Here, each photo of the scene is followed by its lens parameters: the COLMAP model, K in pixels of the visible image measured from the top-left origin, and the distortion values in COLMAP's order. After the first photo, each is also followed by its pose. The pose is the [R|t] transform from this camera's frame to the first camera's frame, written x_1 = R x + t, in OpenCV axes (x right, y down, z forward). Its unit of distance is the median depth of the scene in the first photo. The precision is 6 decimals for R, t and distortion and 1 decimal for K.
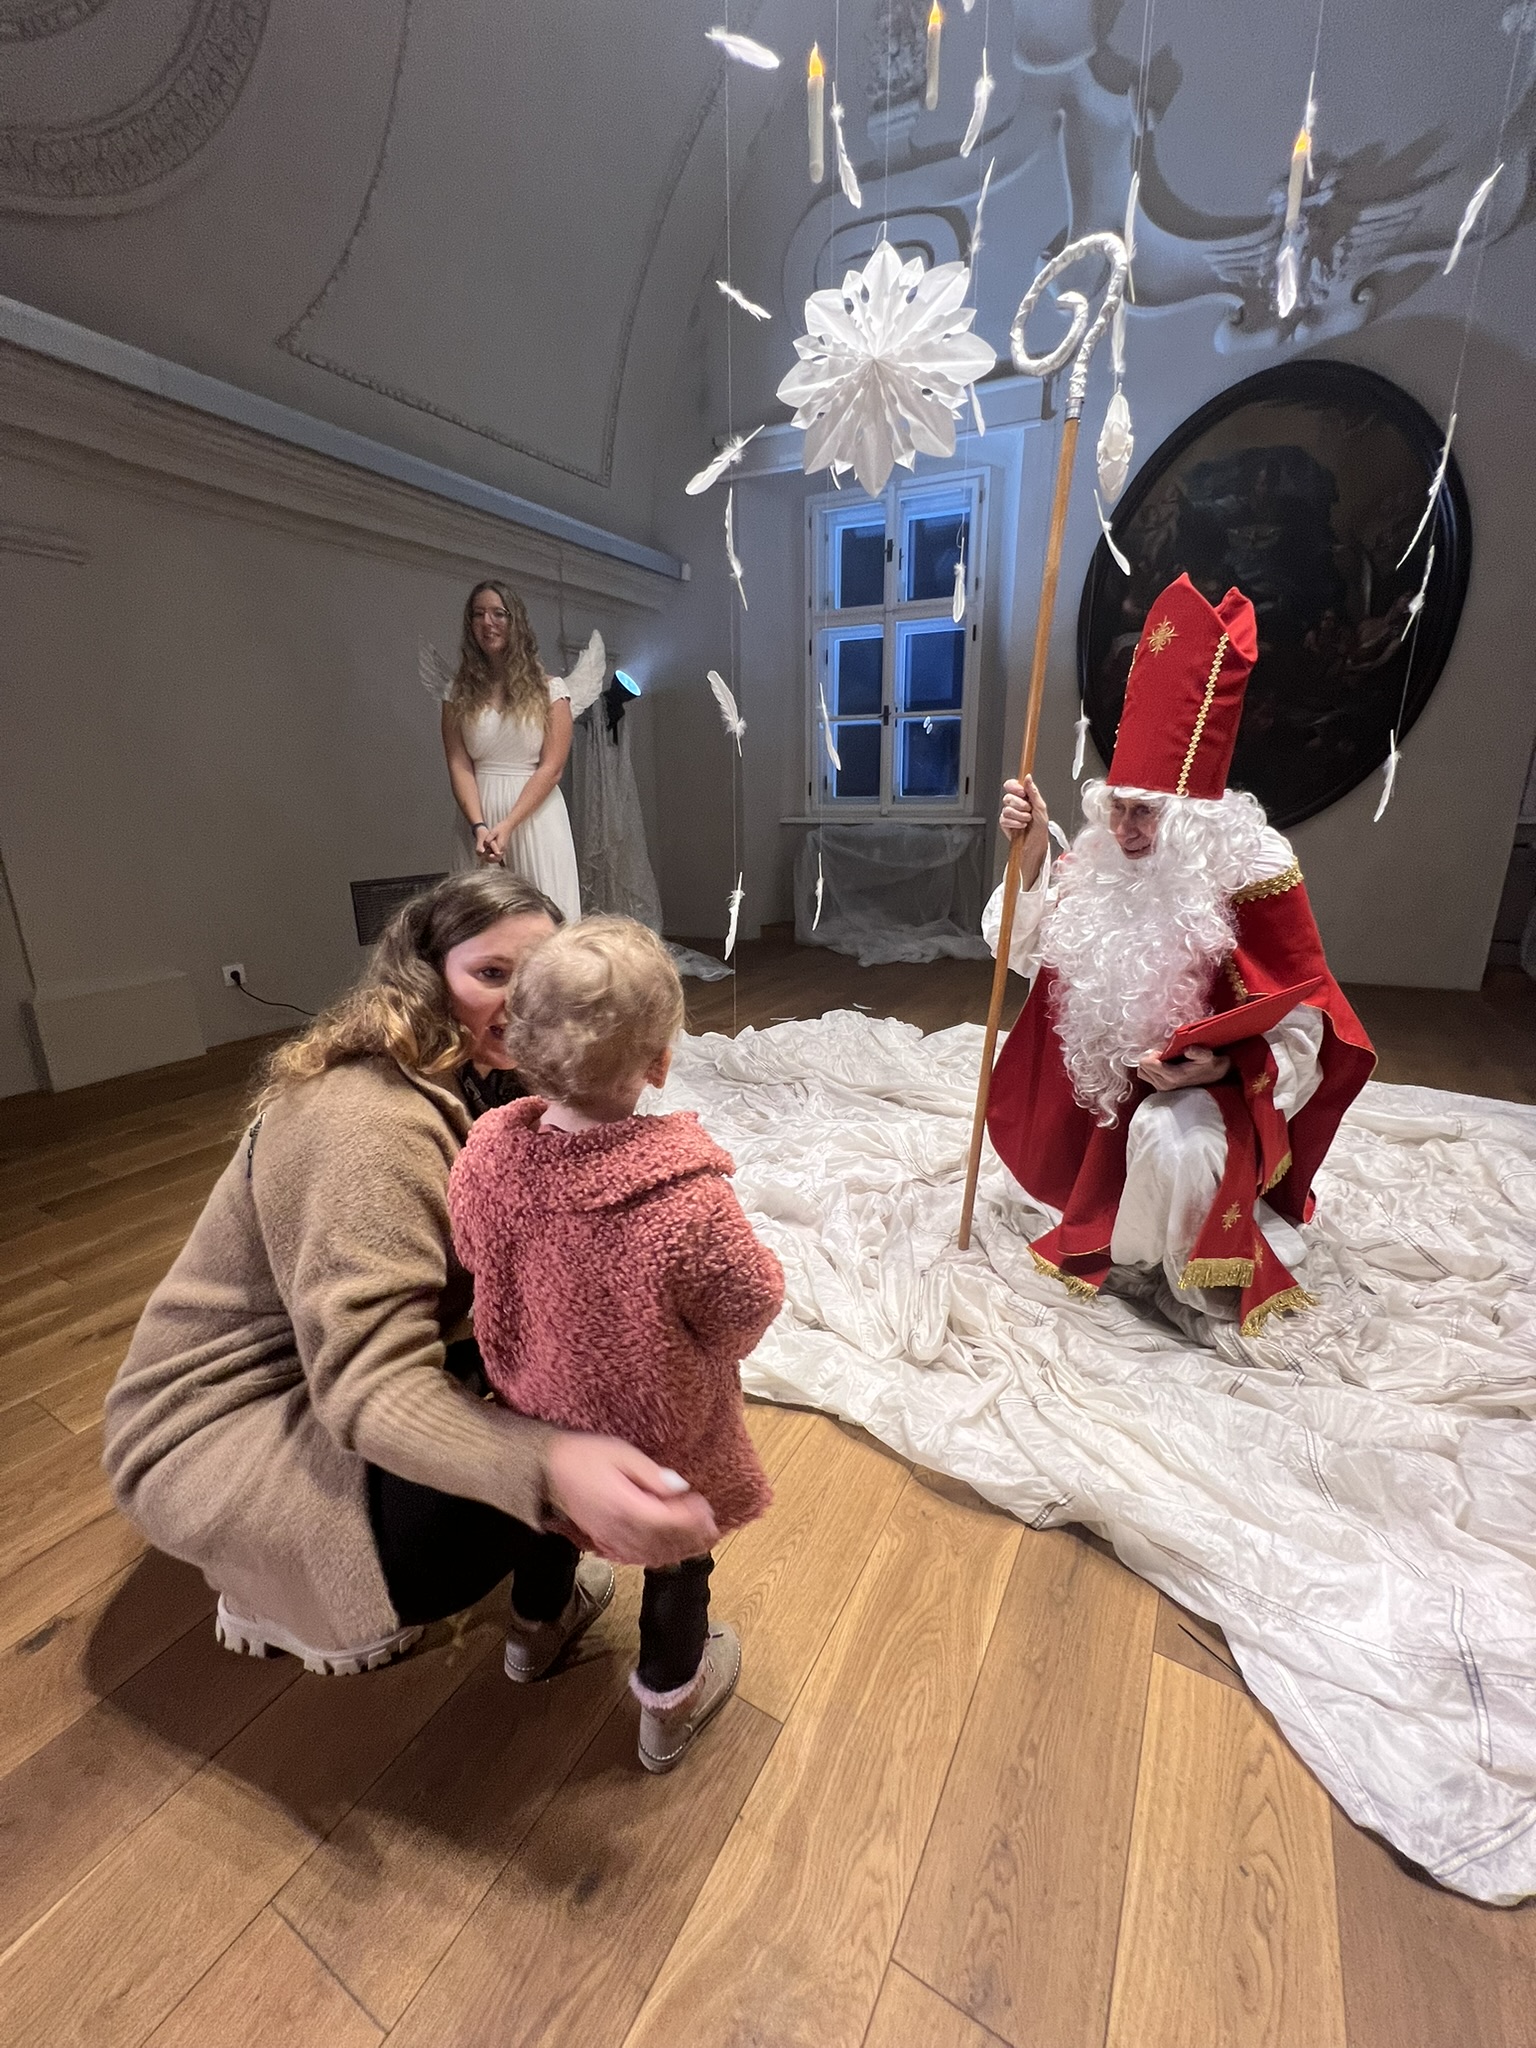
lens RADIAL K [[822.9, 0, 774.6], [0, 822.9, 1013.2], [0, 0, 1]] dist [0.008972, 0.000902]
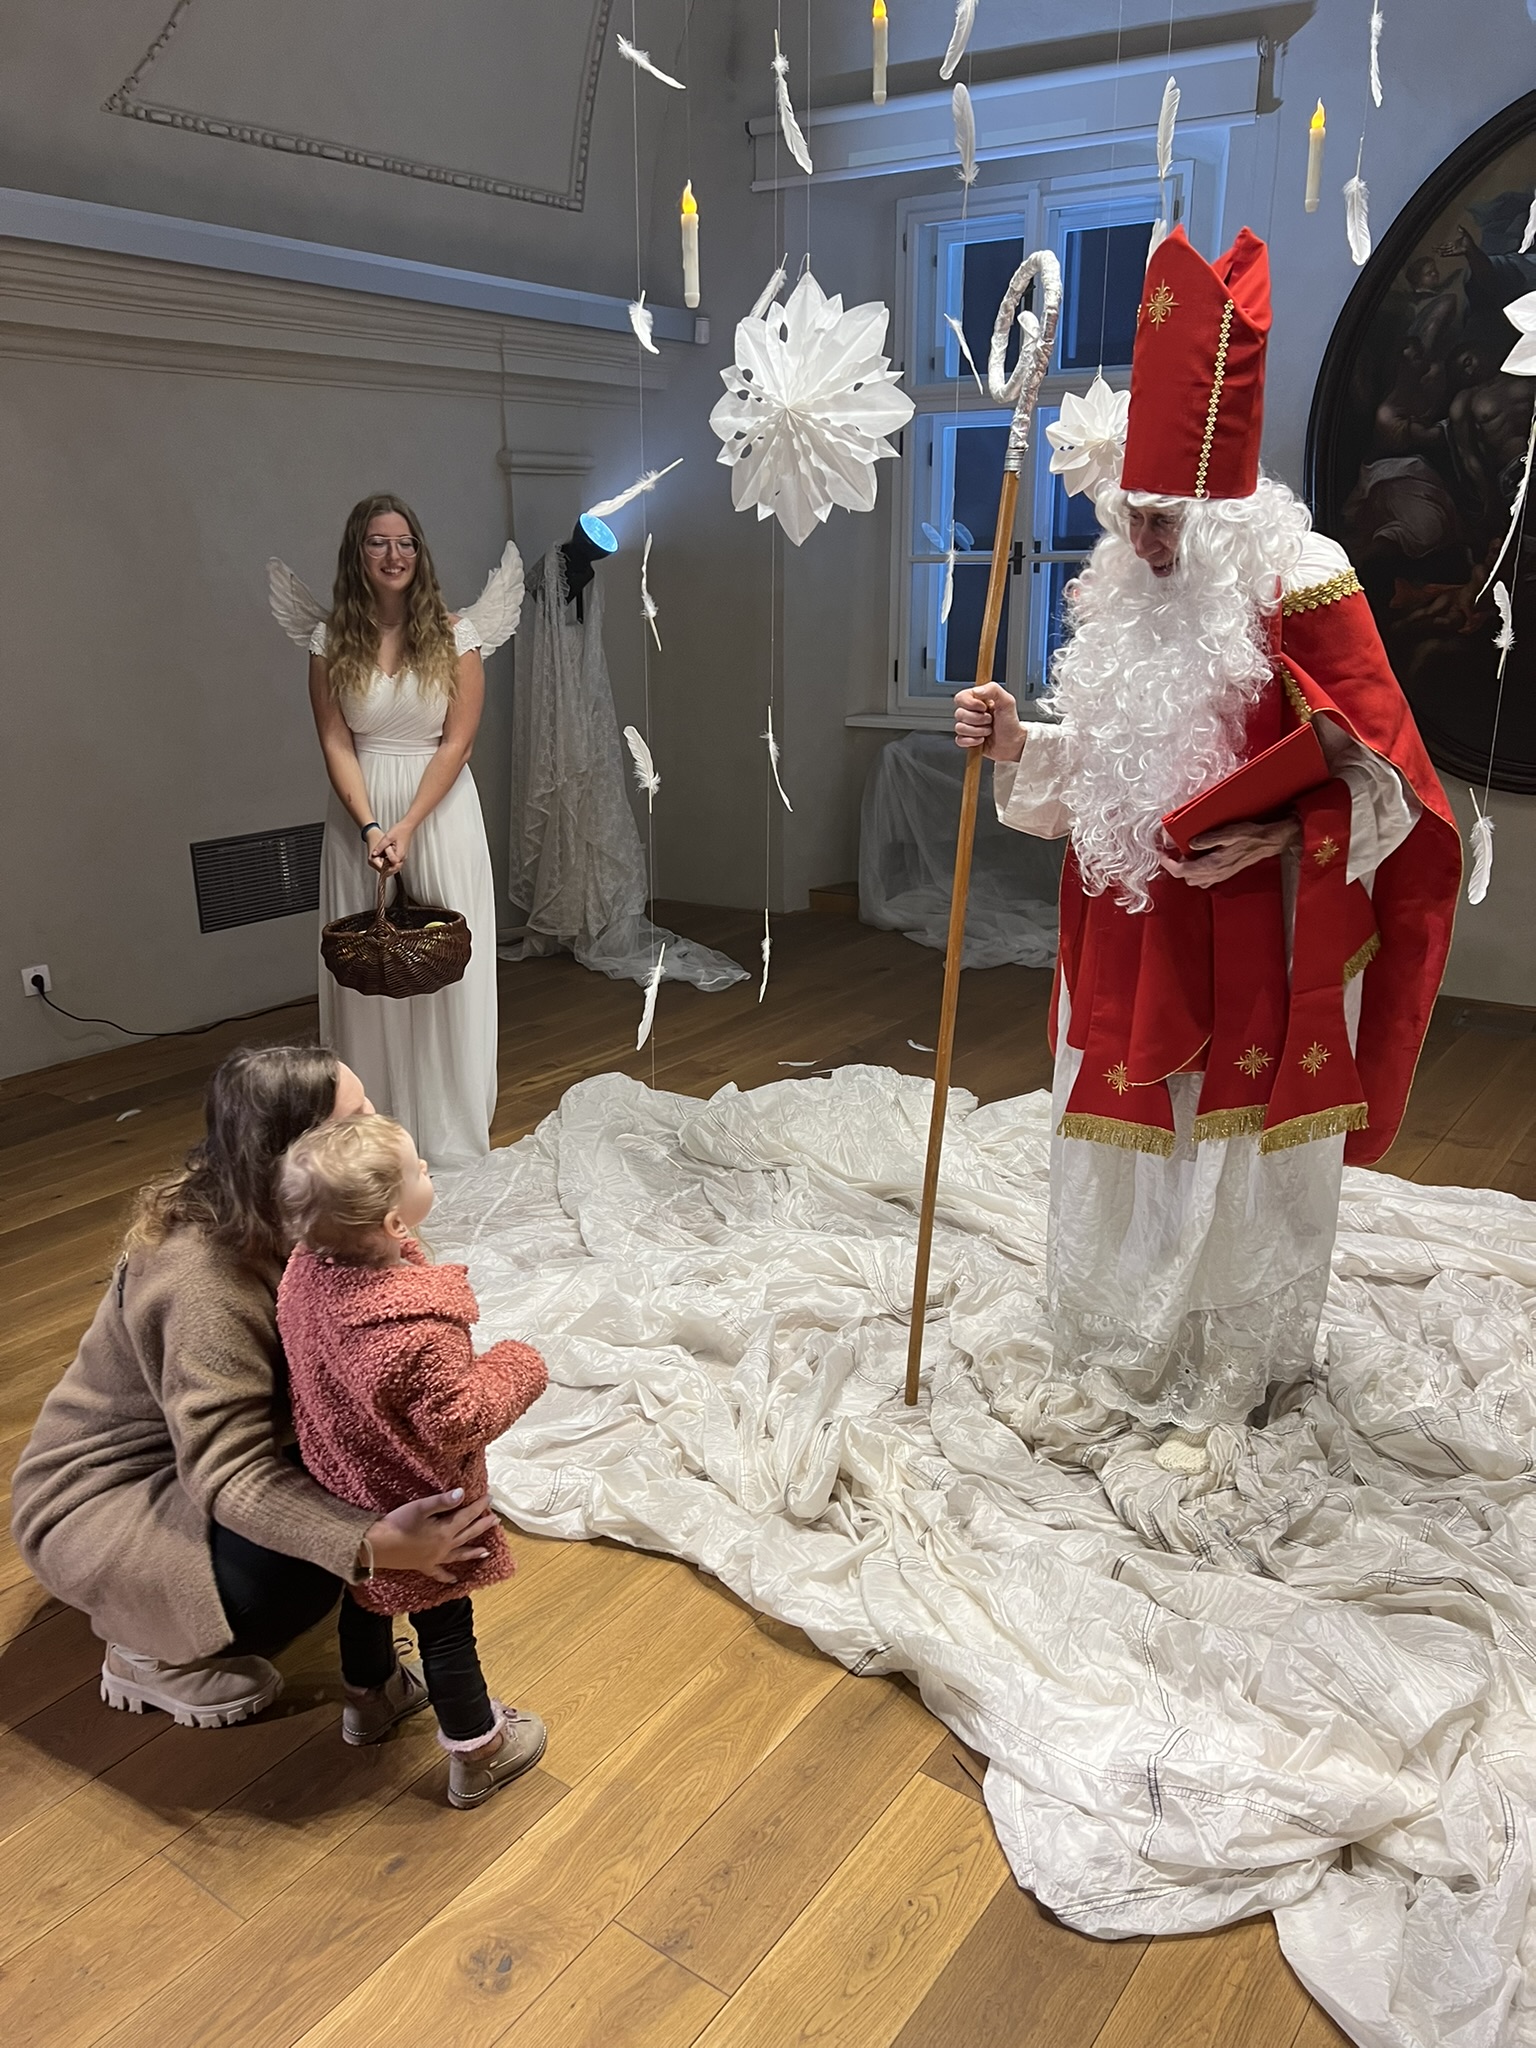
lens RADIAL K [[1568.2, 0, 767.9], [0, 1568.2, 1006.4], [0, 0, 1]] dist [0.072173, -0.040579]
pose [[0.993791, 0.036270, -0.105186, 0.297906], [-0.033003, 0.998922, 0.032629, -0.199888], [0.106257, -0.028954, 0.993917, -0.720893]]
